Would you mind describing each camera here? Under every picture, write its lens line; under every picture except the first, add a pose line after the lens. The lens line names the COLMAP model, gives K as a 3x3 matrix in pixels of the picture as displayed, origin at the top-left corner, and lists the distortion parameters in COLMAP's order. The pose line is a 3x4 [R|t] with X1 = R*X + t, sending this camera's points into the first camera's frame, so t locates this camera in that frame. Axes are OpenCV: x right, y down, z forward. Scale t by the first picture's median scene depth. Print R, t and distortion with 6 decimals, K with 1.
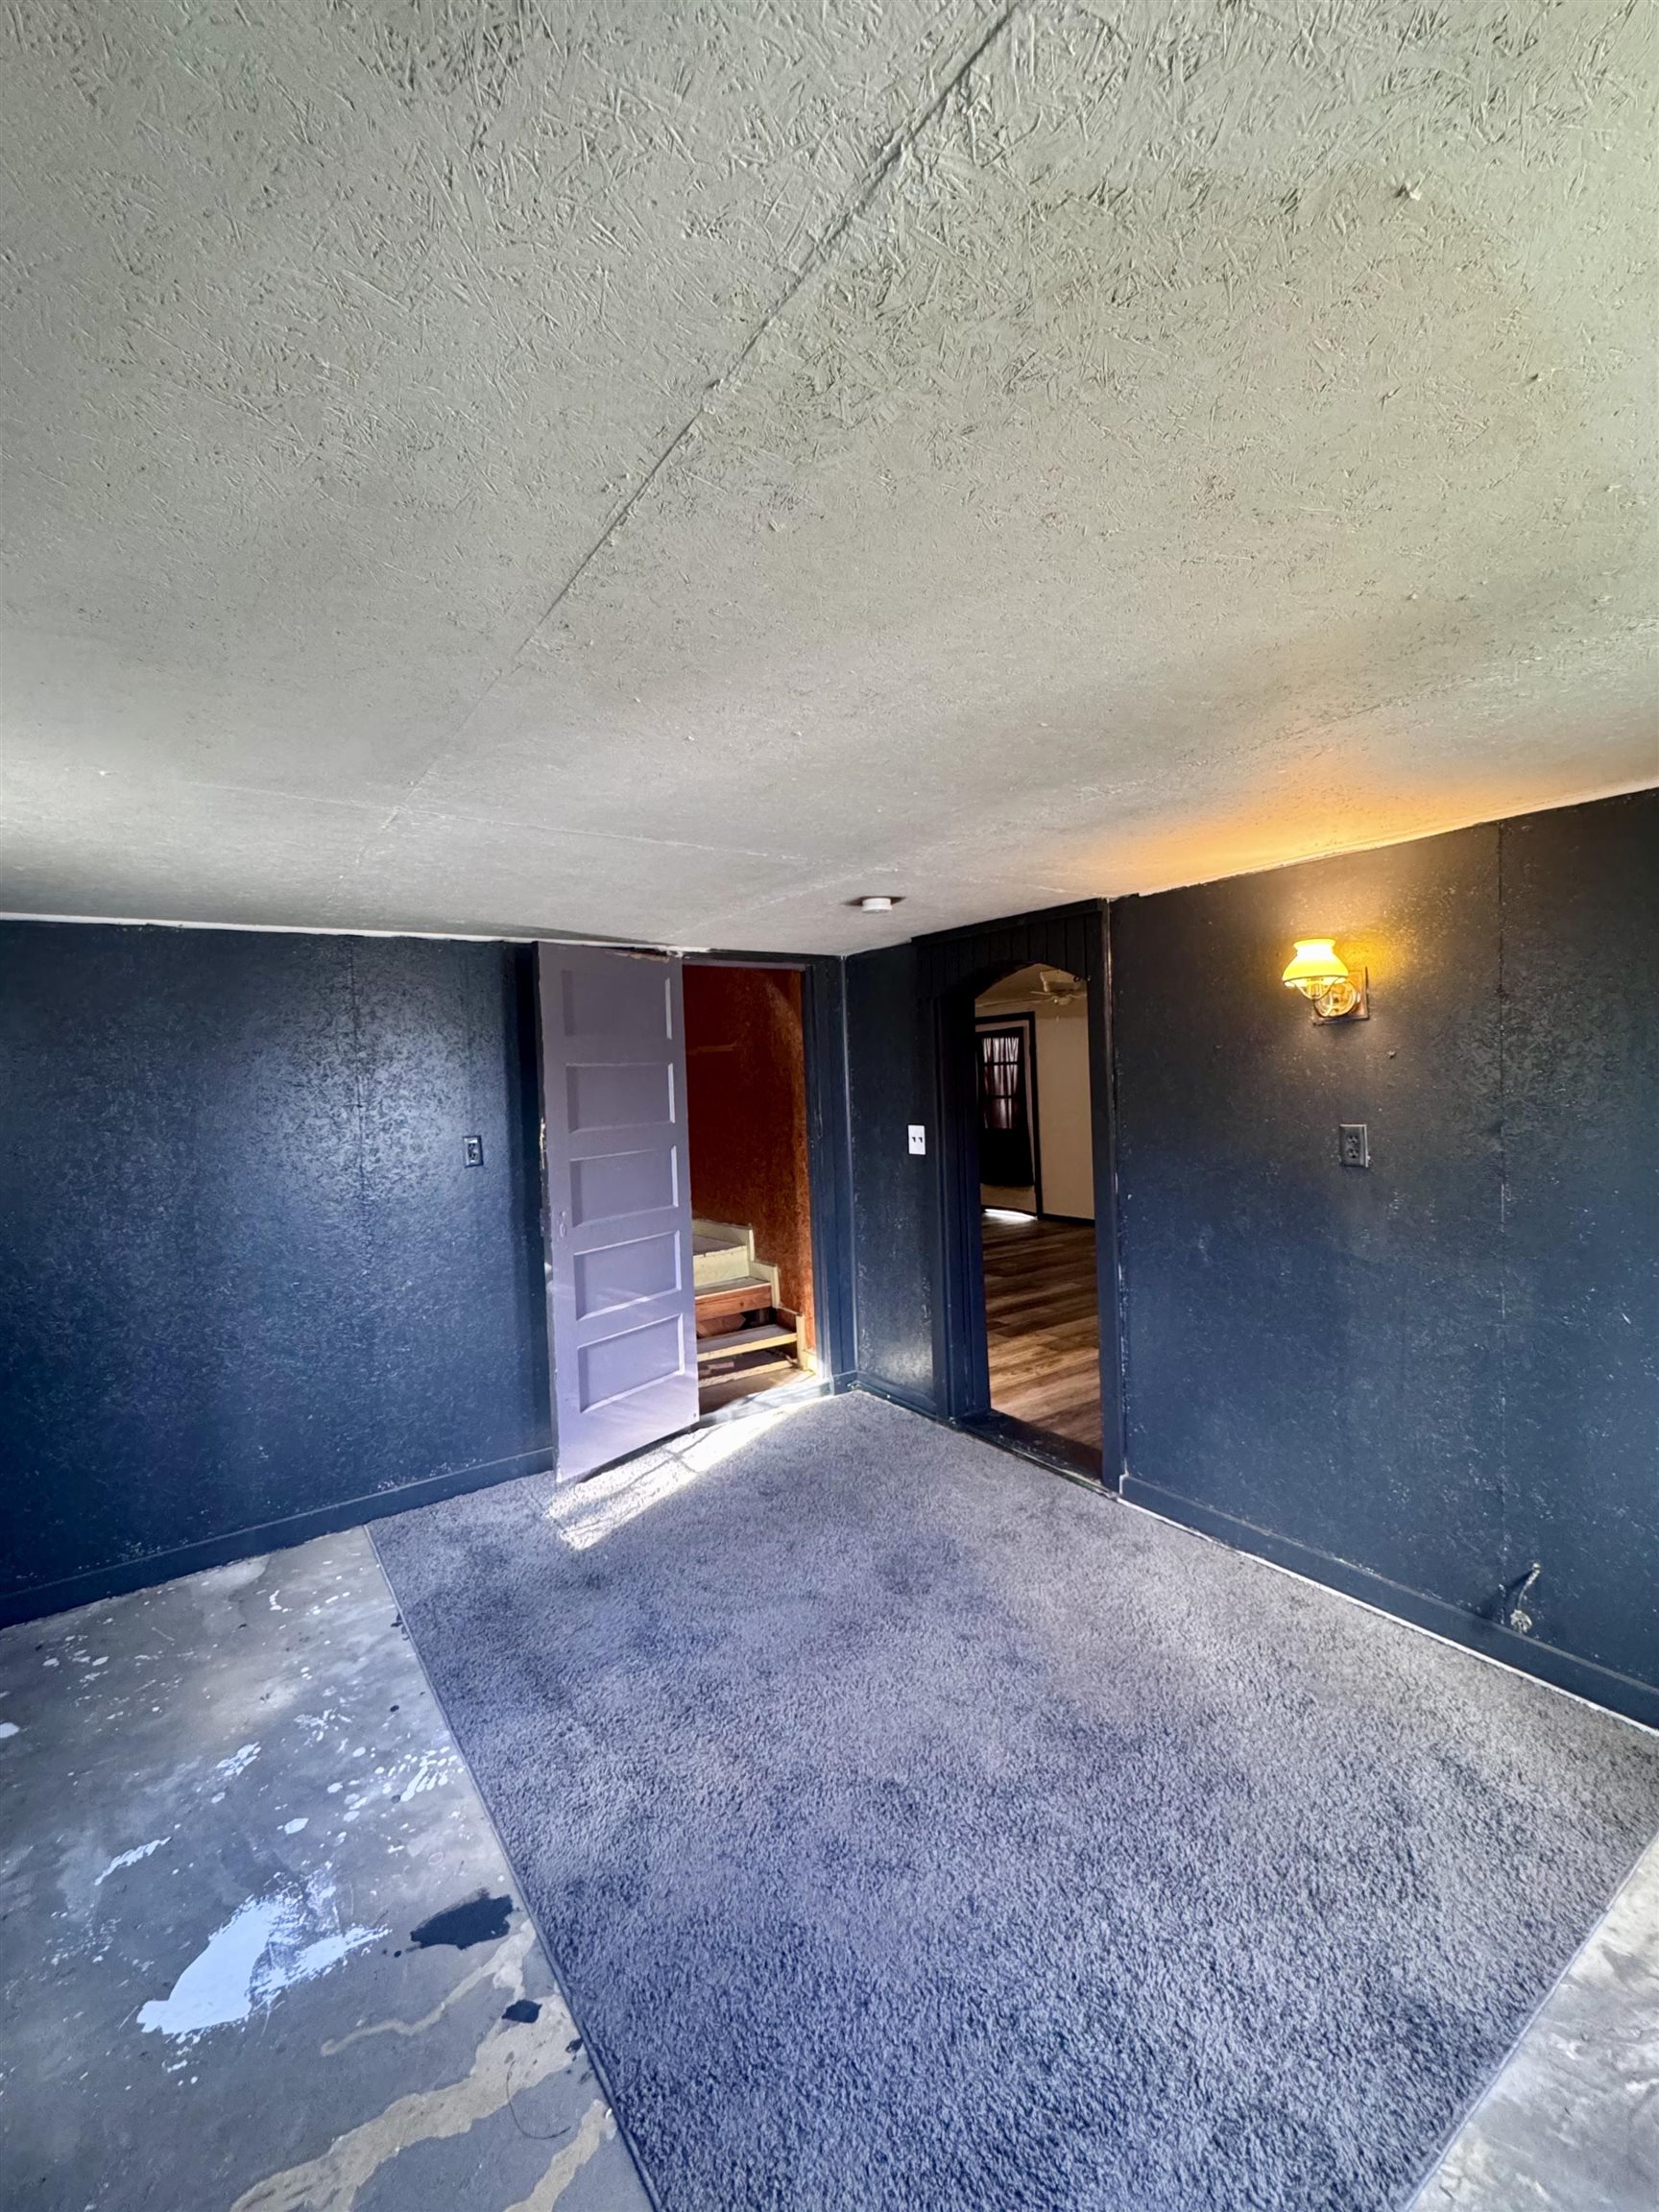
lens RADIAL K [[887.4, 0, 826.7], [0, 887.4, 1104.8], [0, 0, 1]] dist [-0.000967, -0.000225]
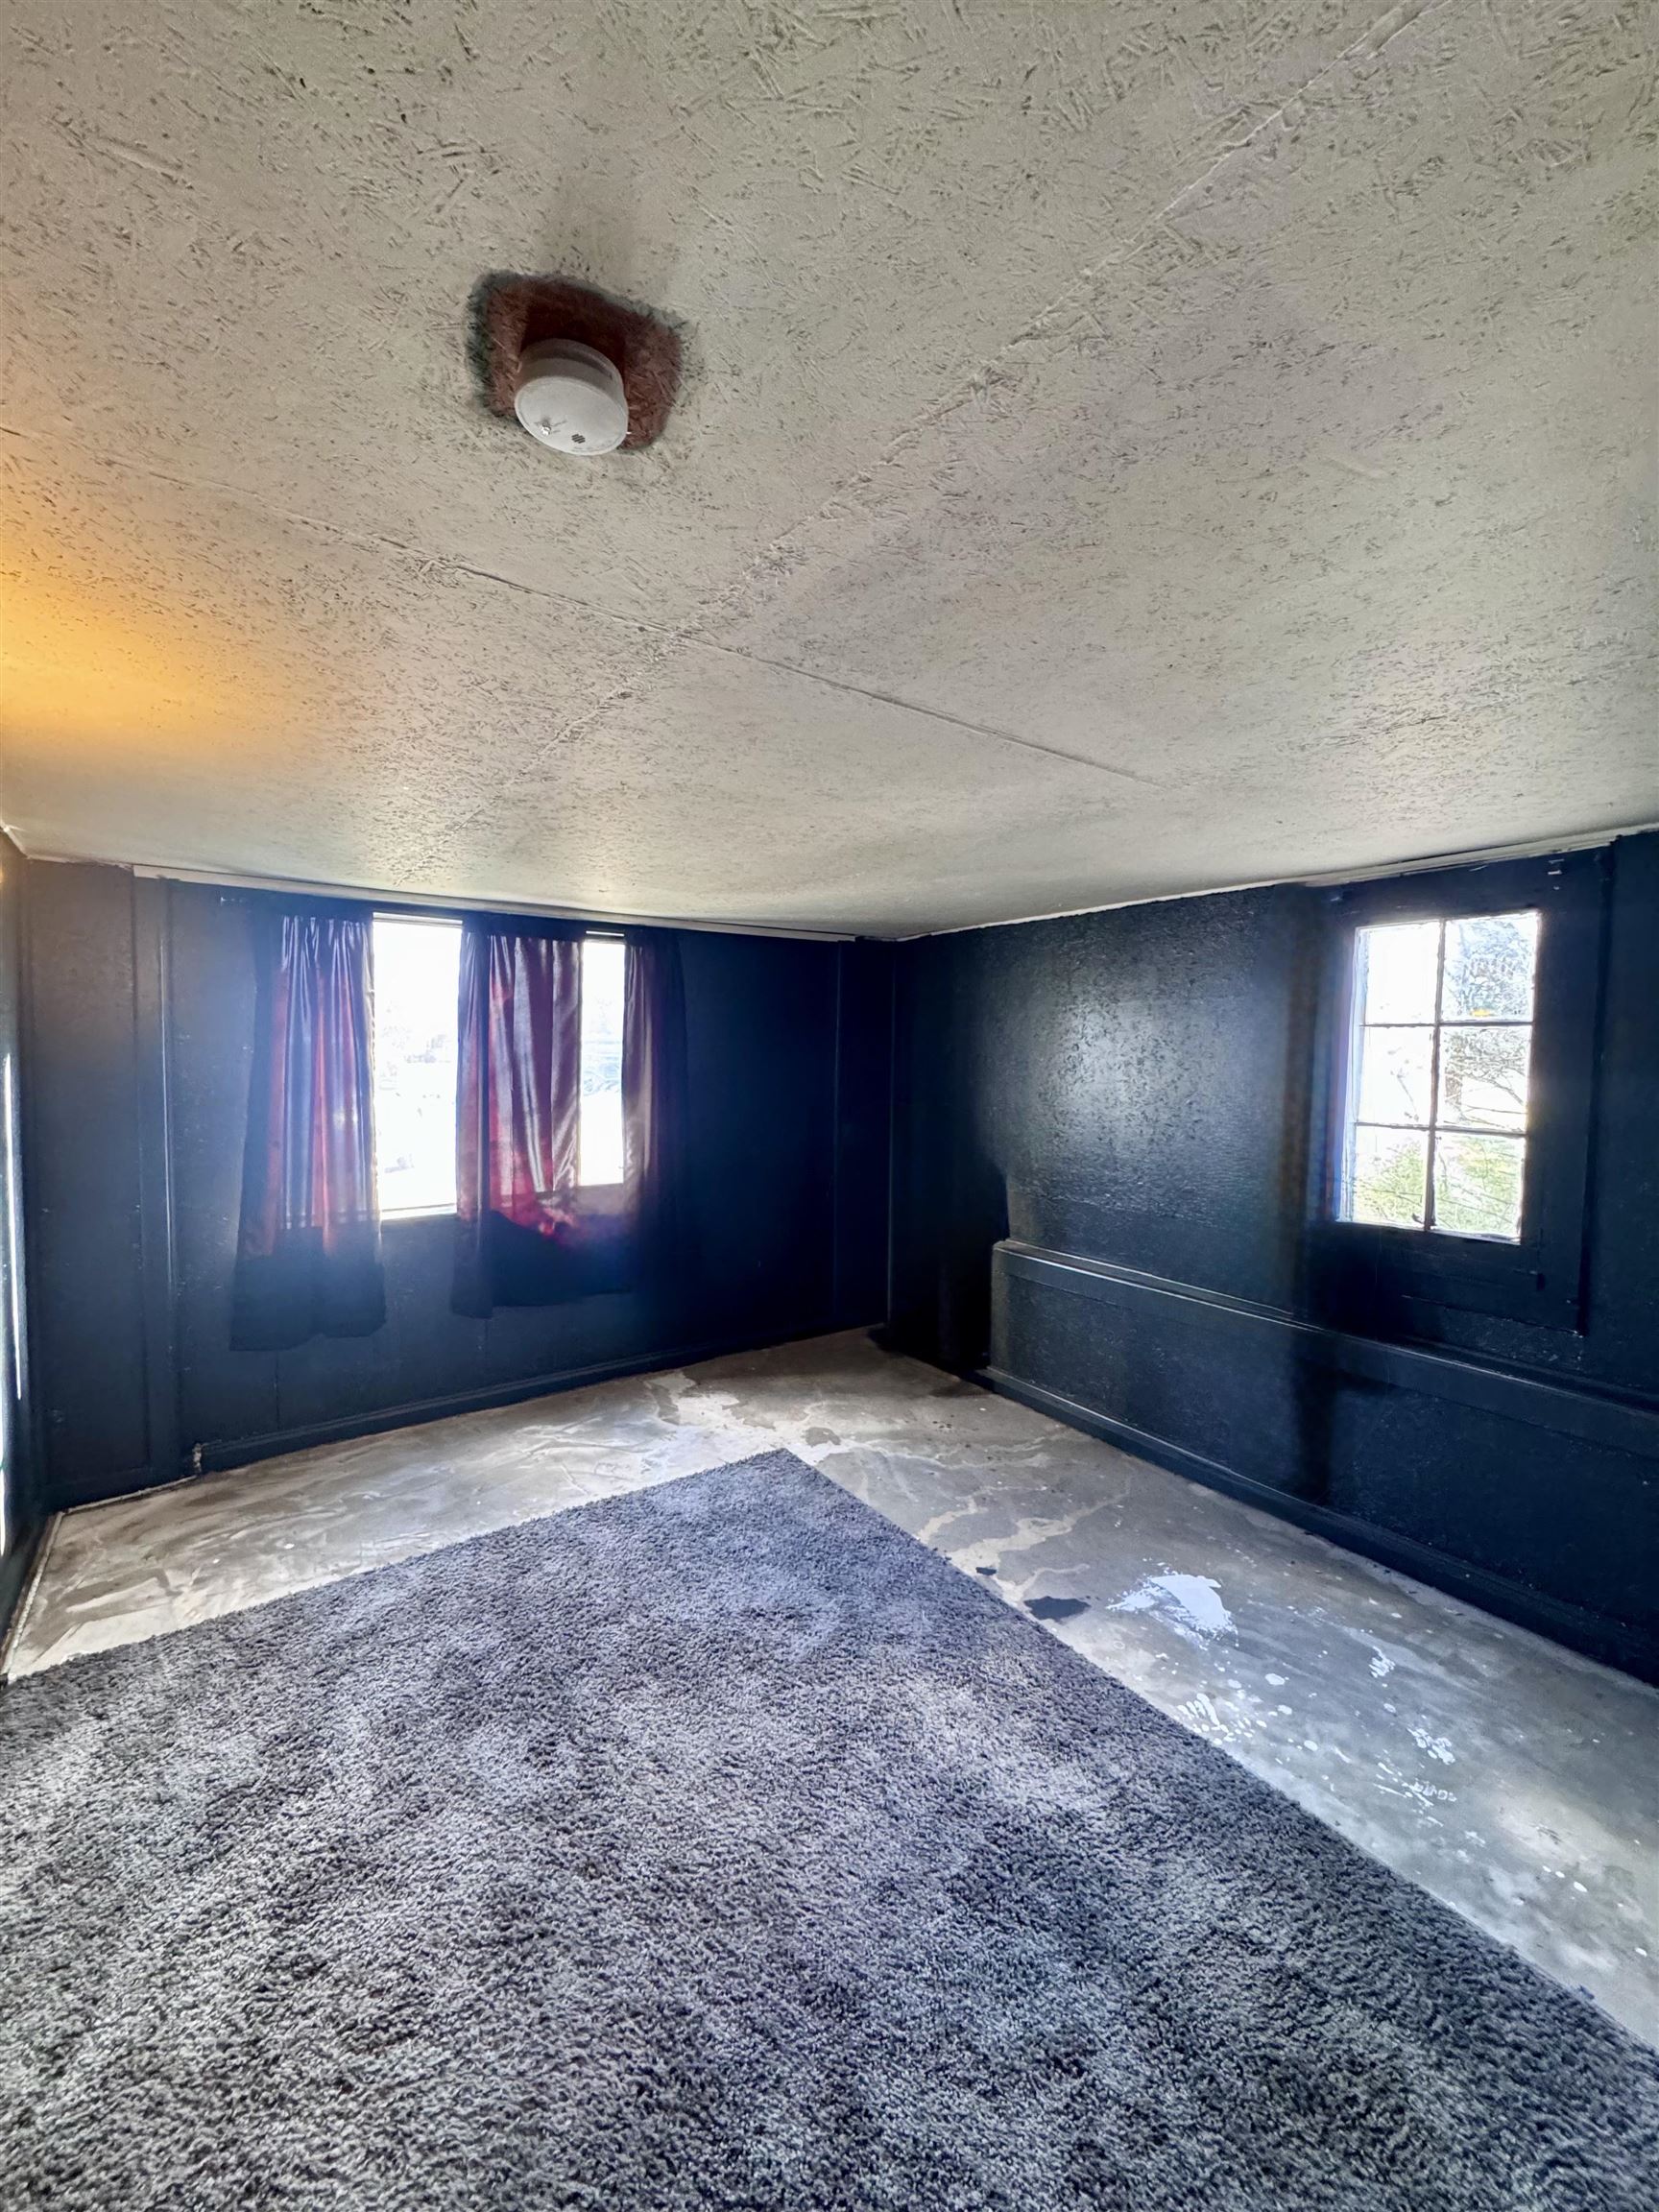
lens RADIAL K [[887.4, 0, 833.3], [0, 887.4, 1098.6], [0, 0, 1]] dist [-0.000967, -0.000225]
pose [[-0.999634, 0.020069, -0.018129, -0.022557], [0.018624, 0.996886, 0.076621, -0.035958], [0.019610, 0.076256, -0.996895, 2.121433]]
